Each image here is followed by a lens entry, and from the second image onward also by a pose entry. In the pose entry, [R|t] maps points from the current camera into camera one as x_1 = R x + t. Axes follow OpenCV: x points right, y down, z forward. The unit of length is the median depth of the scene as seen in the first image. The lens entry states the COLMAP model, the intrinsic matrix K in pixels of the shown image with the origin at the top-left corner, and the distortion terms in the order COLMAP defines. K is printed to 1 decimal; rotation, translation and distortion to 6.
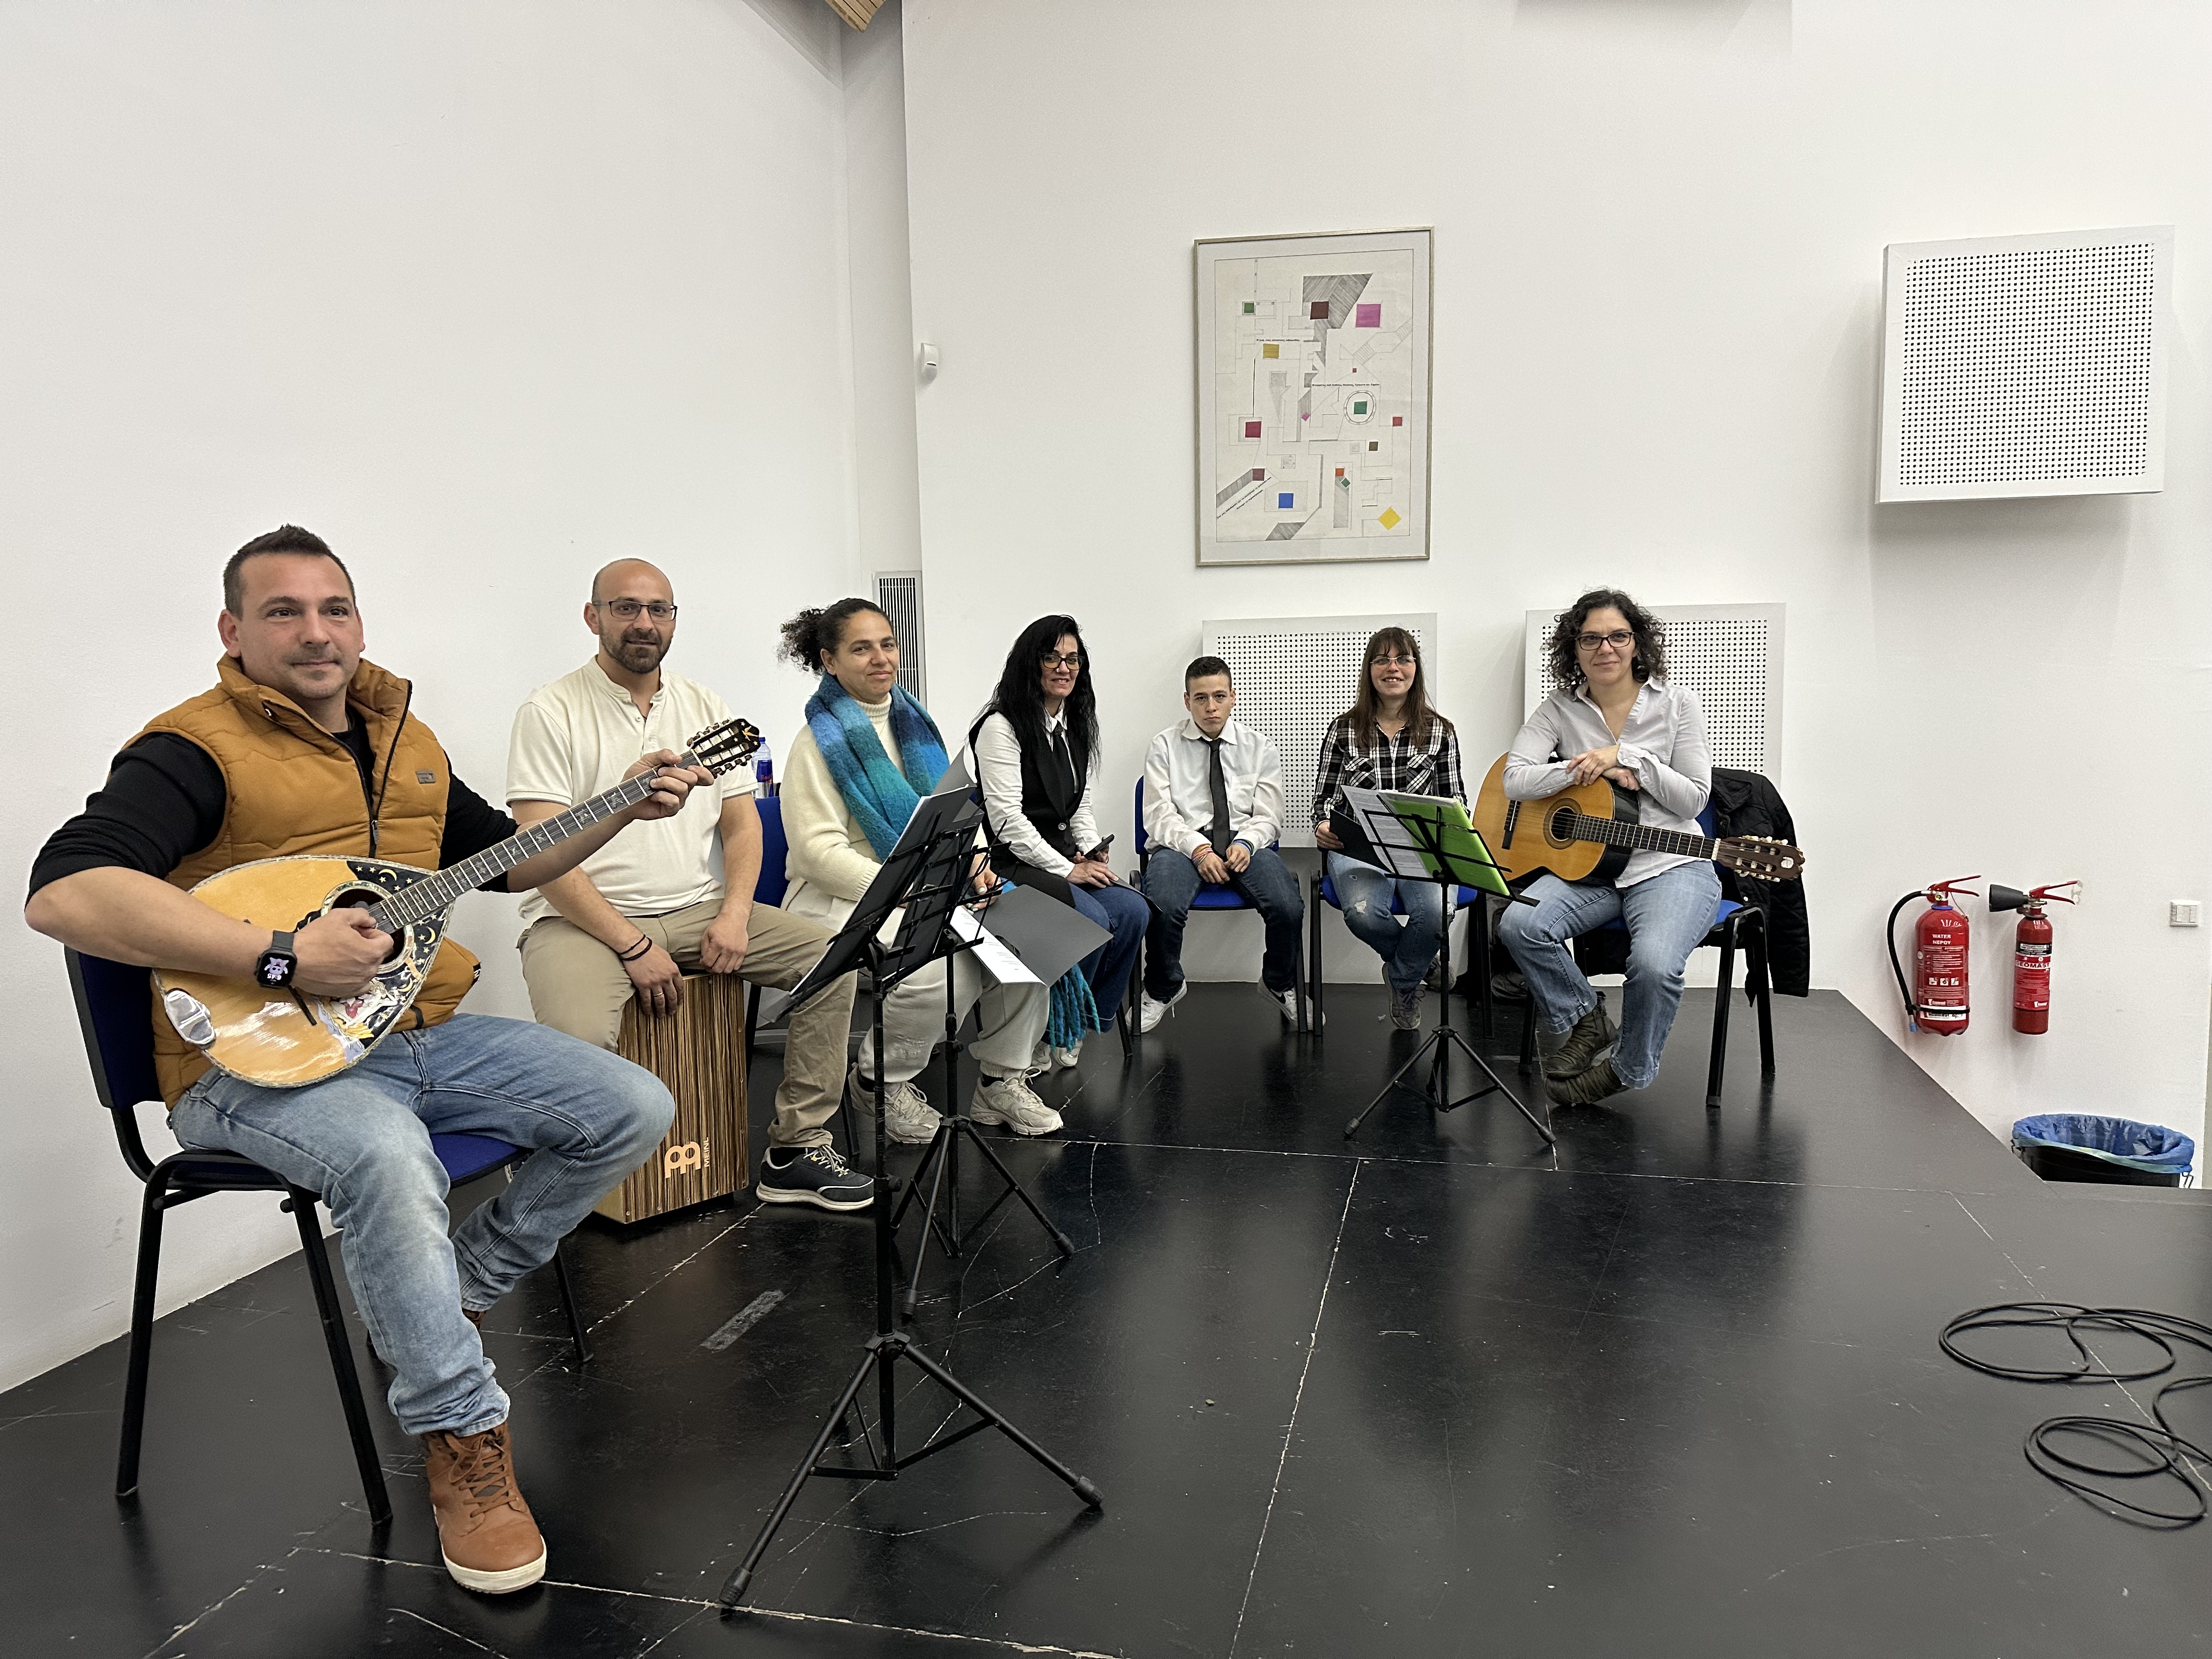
lens RADIAL K [[1635.2, 0, 1106.0], [0, 1635.2, 829.5], [0, 0, 1]] dist [0.160035, 0.000783]
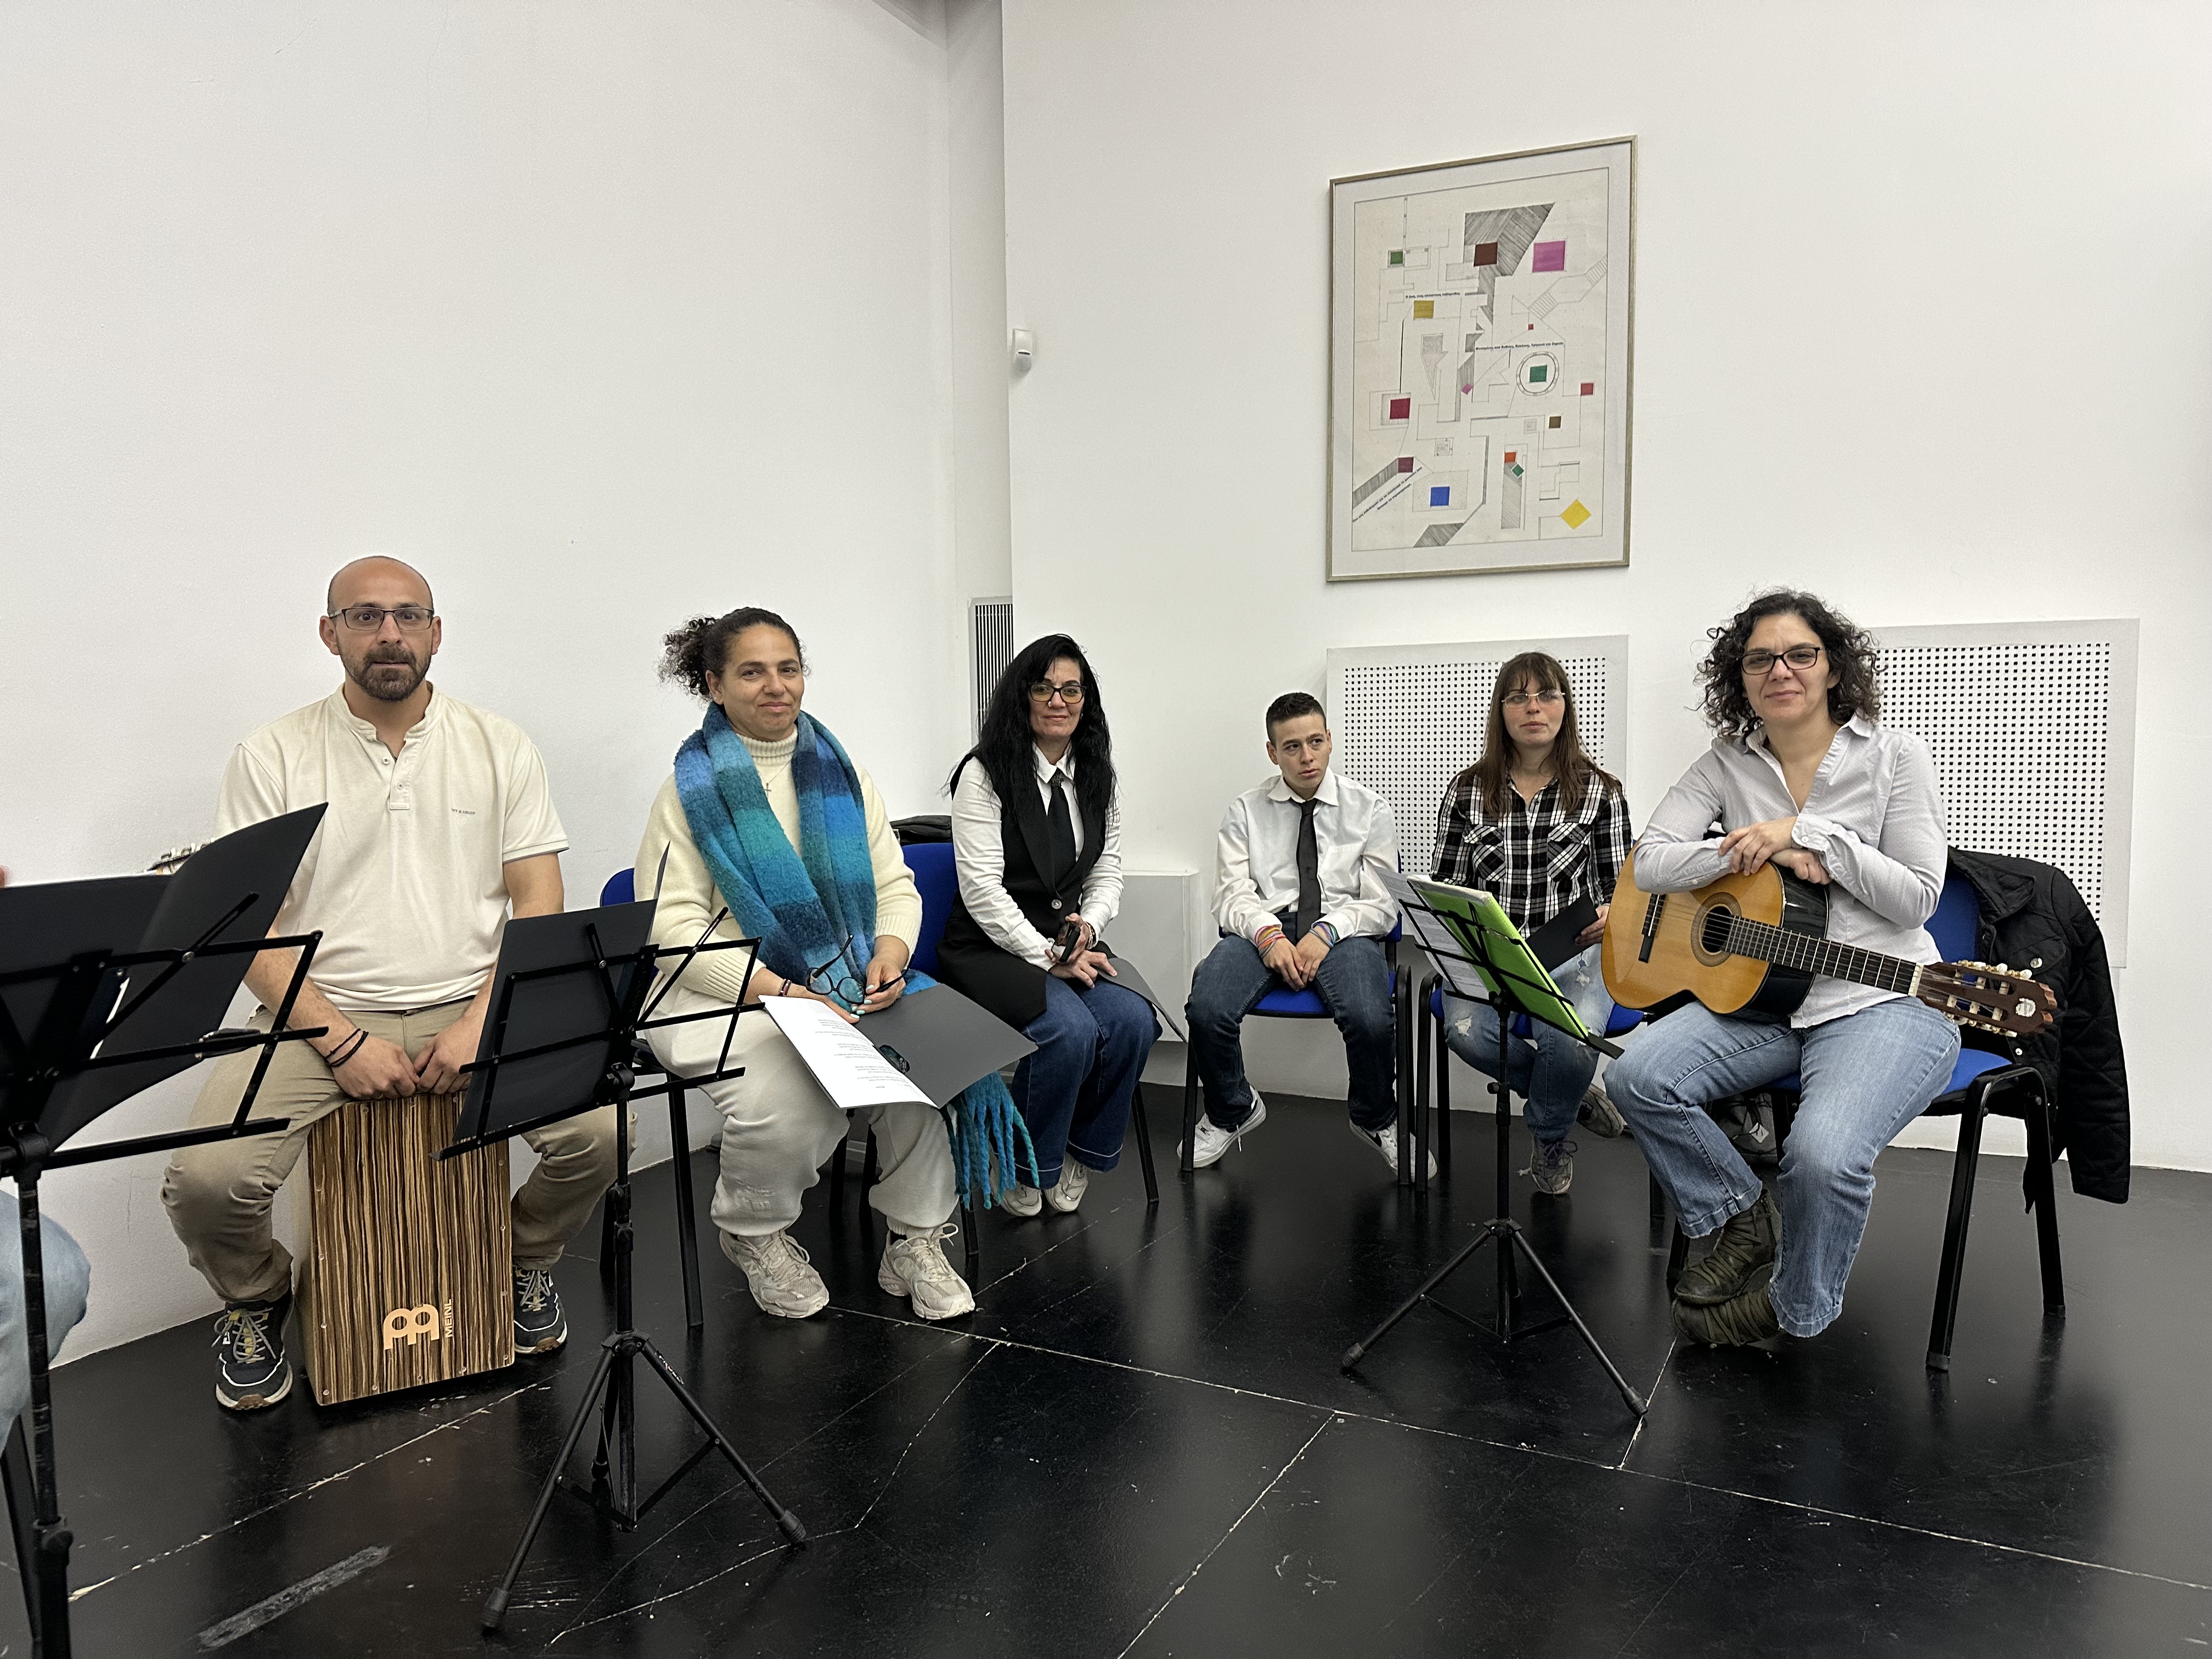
lens RADIAL K [[1537.7, 0, 1162.0], [0, 1537.7, 846.4], [0, 0, 1]] dist [0.097579, -0.115497]
pose [[0.964895, 0.026131, -0.261334, 0.214755], [-0.031790, 0.999342, -0.017451, -0.018405], [0.260706, 0.025146, 0.965091, 0.307956]]
